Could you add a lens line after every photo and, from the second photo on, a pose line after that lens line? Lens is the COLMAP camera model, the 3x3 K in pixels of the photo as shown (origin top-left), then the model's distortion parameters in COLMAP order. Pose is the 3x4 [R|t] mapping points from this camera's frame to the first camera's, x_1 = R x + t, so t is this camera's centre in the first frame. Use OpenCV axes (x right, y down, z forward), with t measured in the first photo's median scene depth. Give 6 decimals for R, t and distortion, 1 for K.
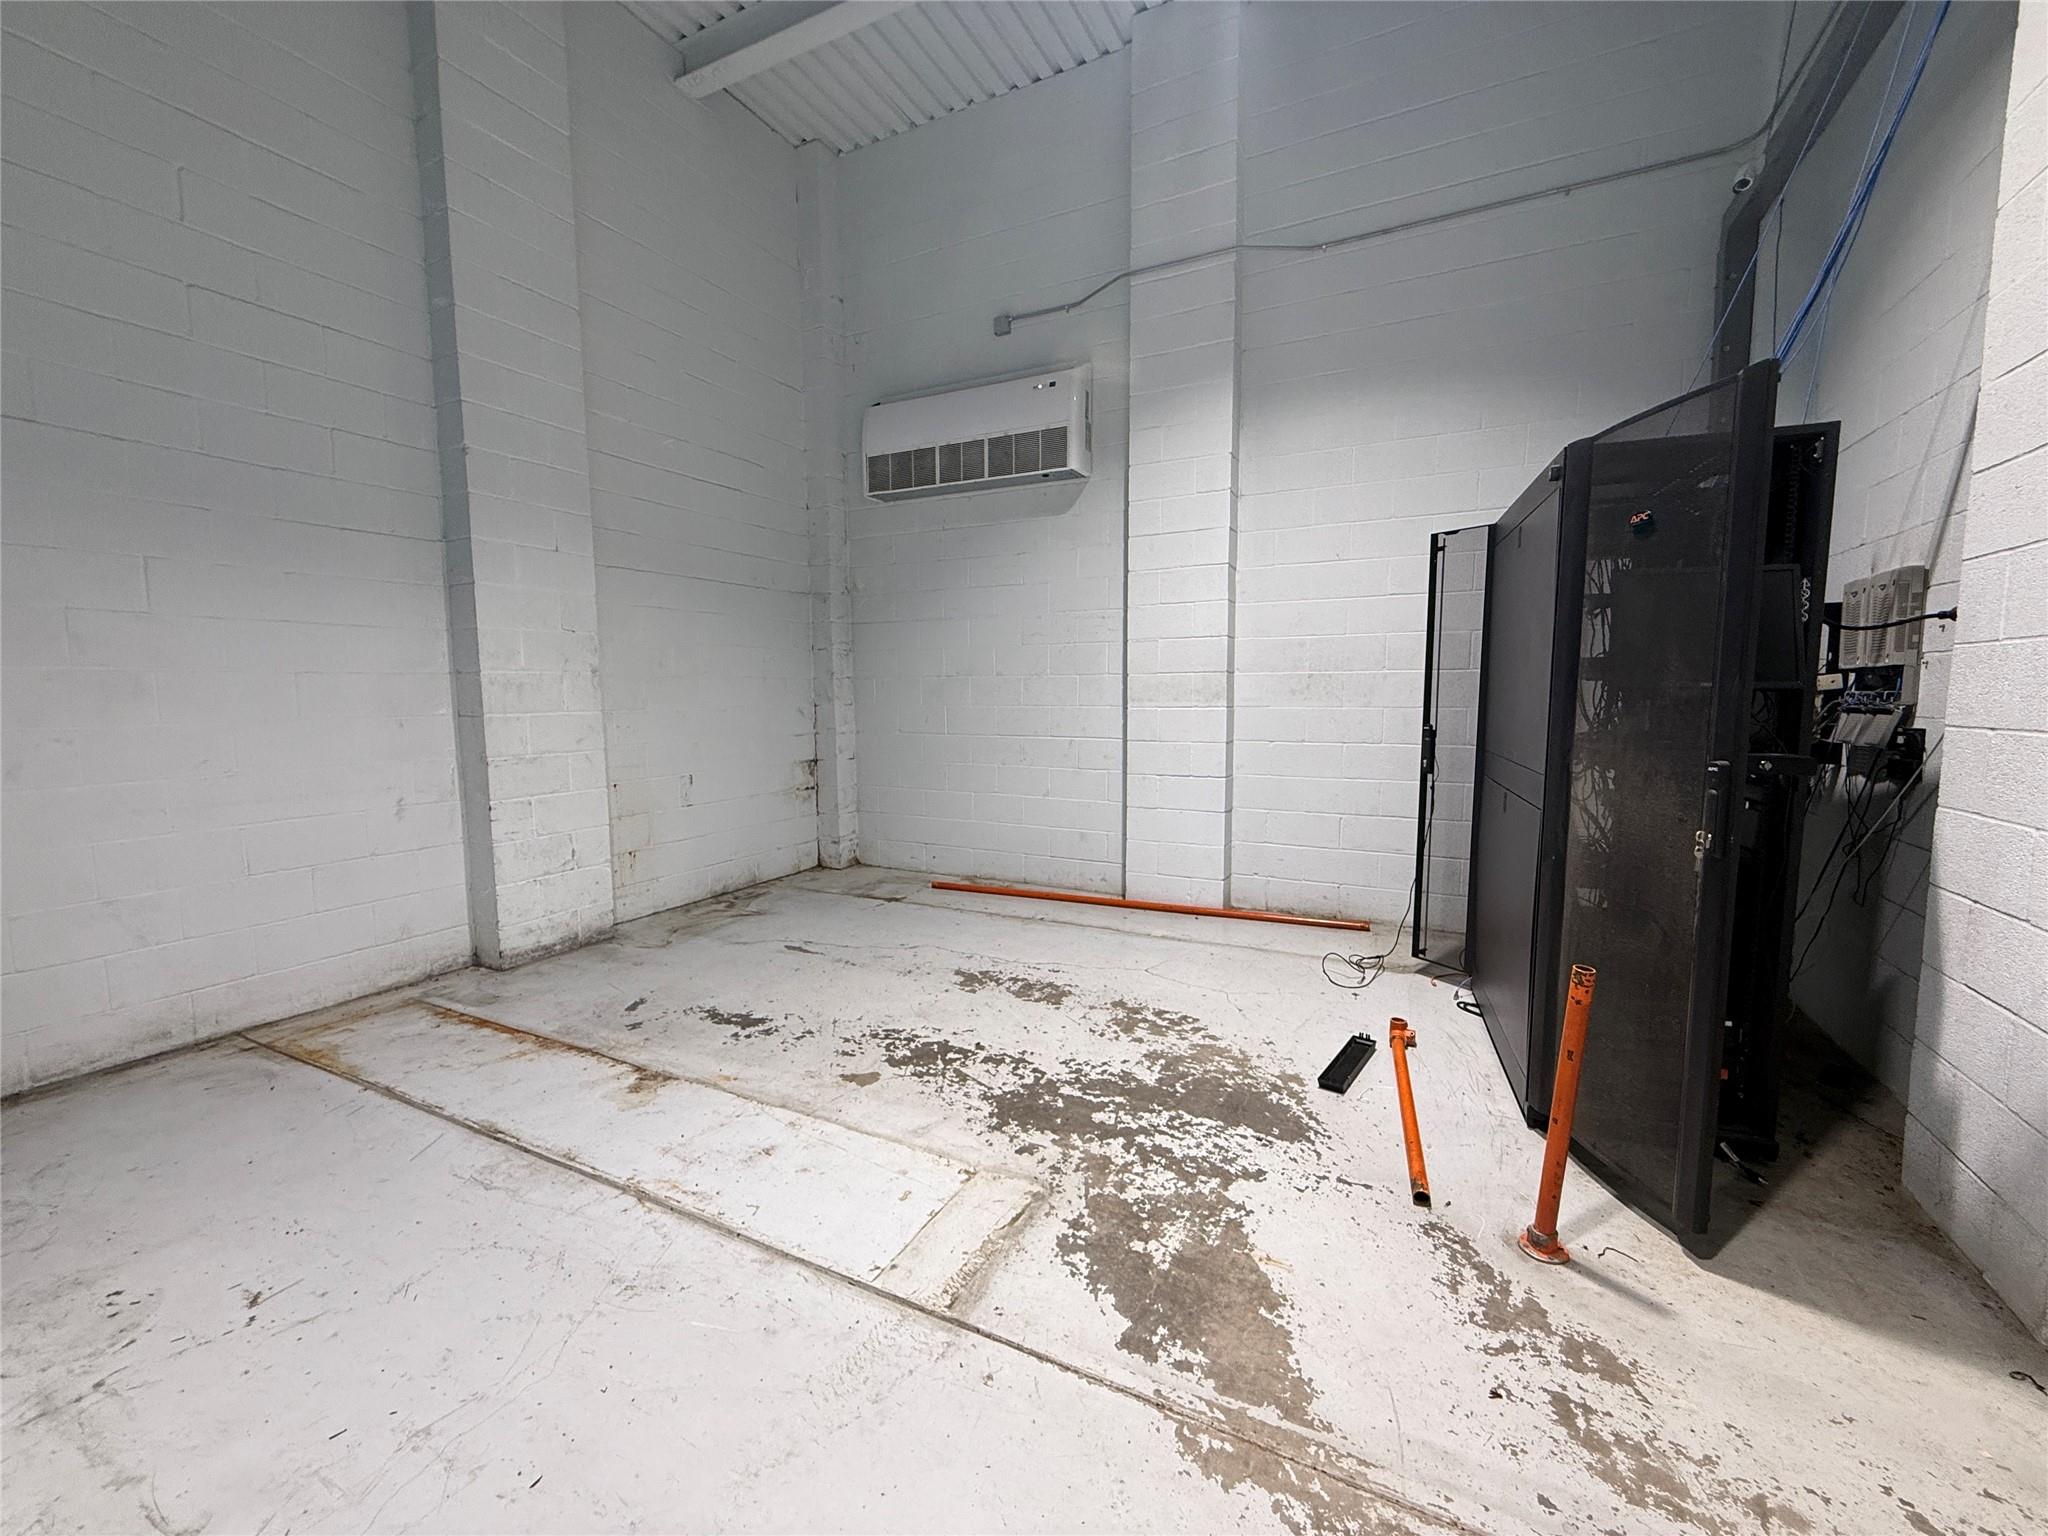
lens RADIAL K [[817.2, 0, 1026.0], [0, 817.2, 767.7], [0, 0, 1]] dist [-0.000880, 0.000064]
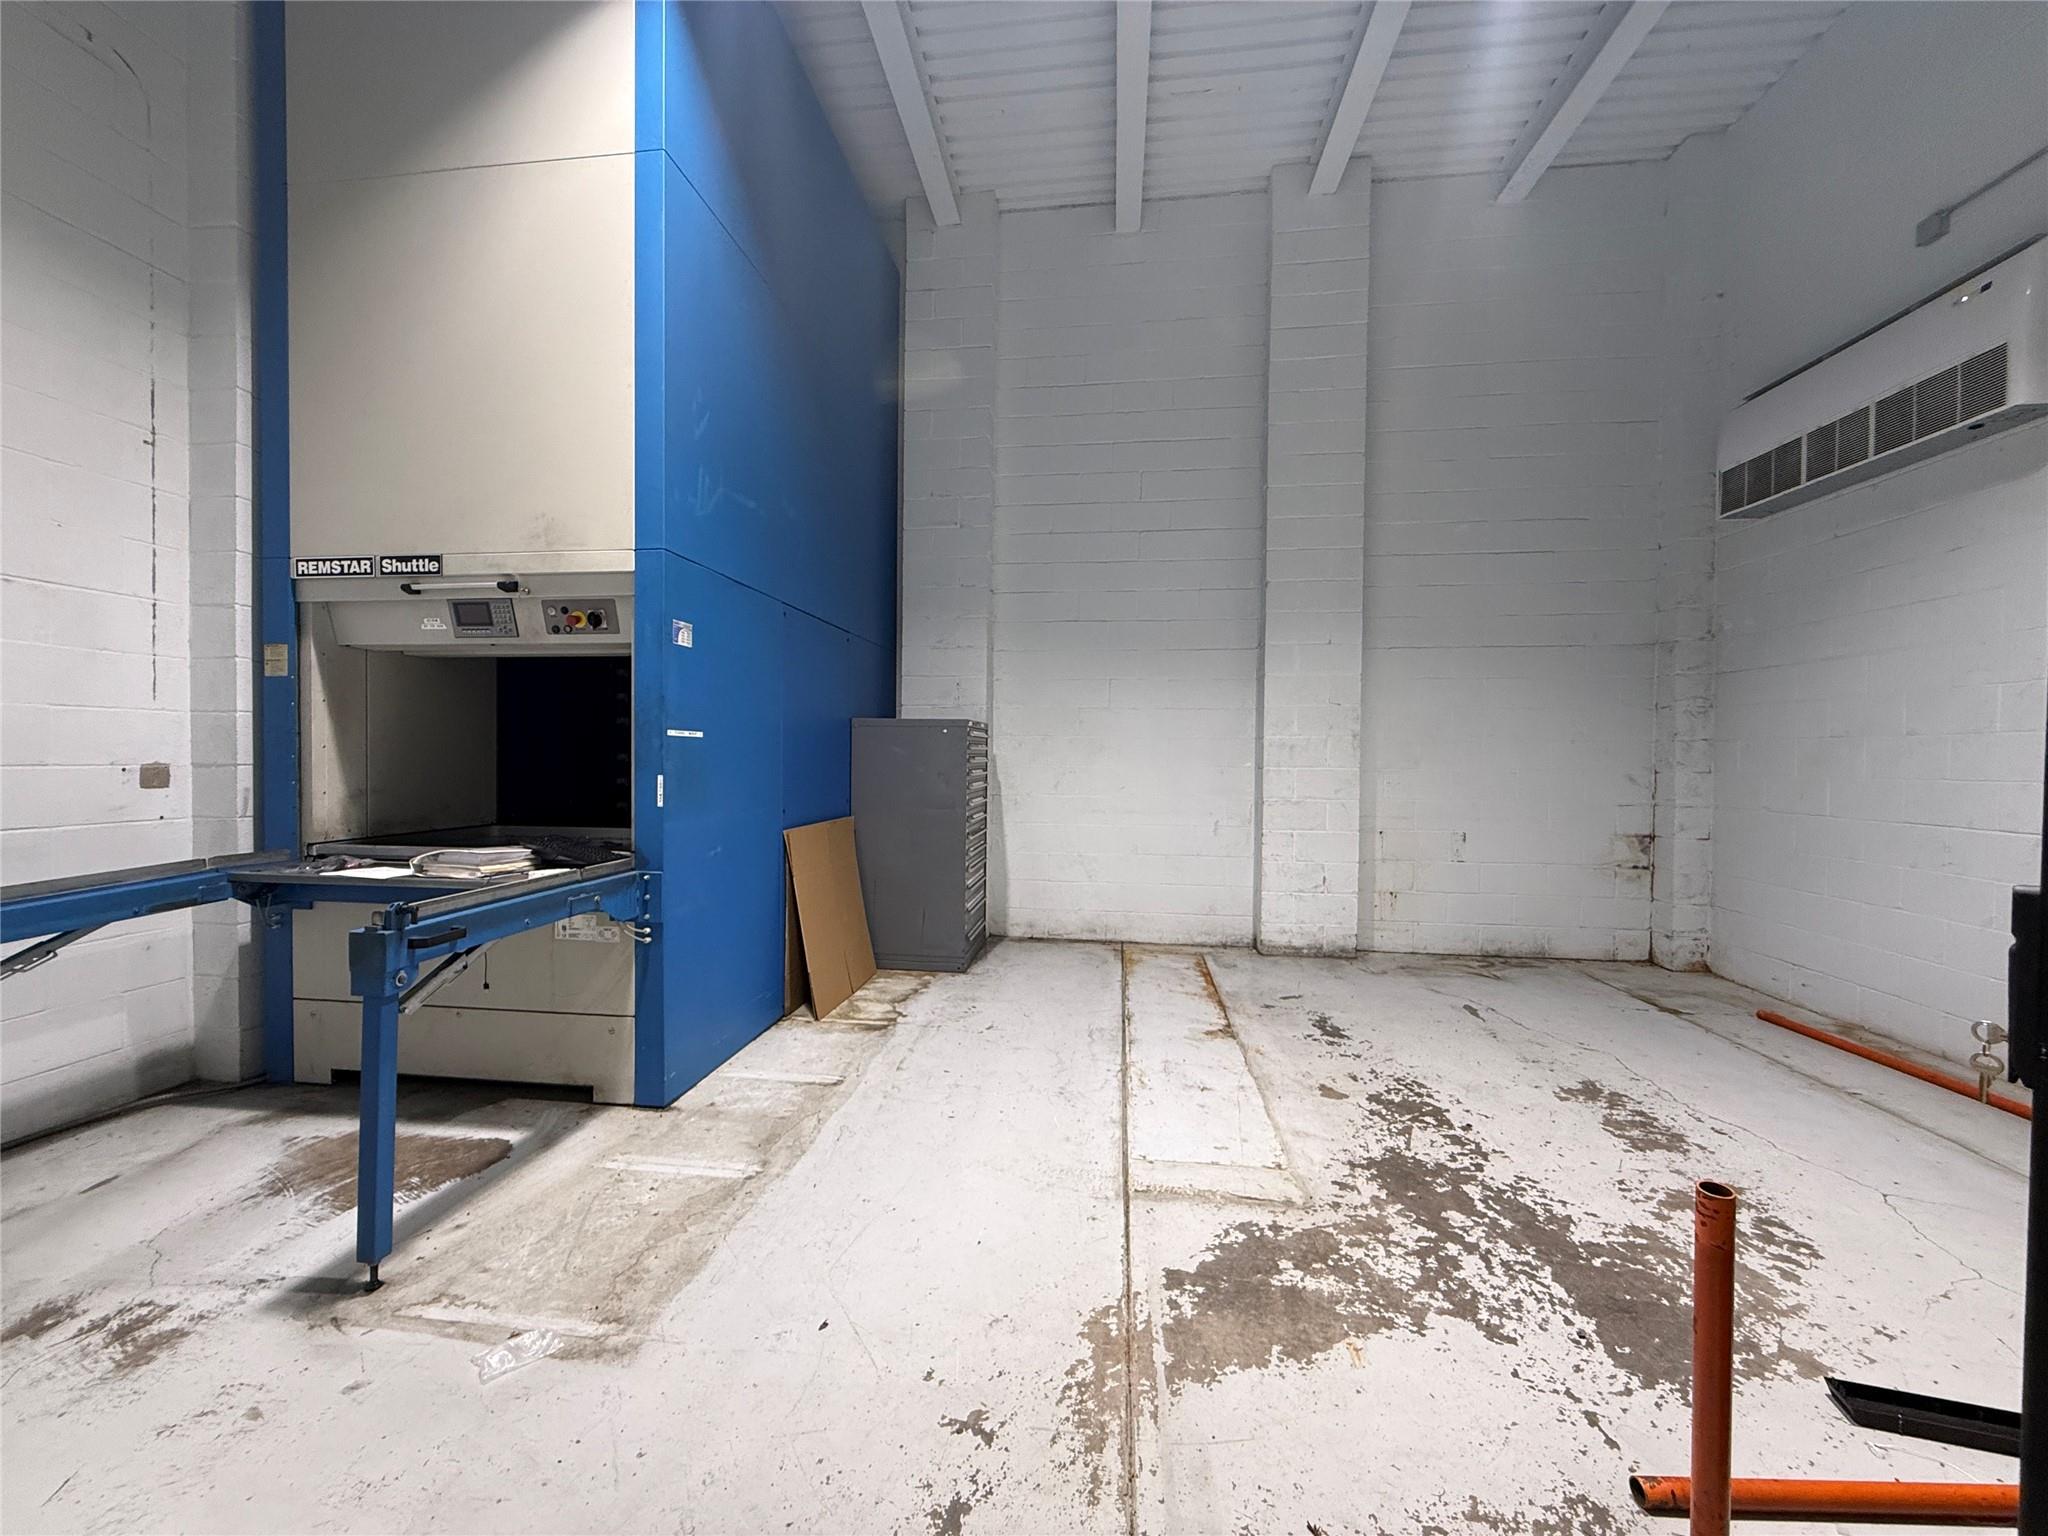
lens RADIAL K [[817.2, 0, 1015.0], [0, 817.2, 762.1], [0, 0, 1]] dist [-0.000880, 0.000064]
pose [[0.336481, 0.016193, -0.941551, 0.635561], [-0.100831, 0.994724, -0.018926, -0.005380], [0.936277, 0.101306, 0.336338, 0.155954]]
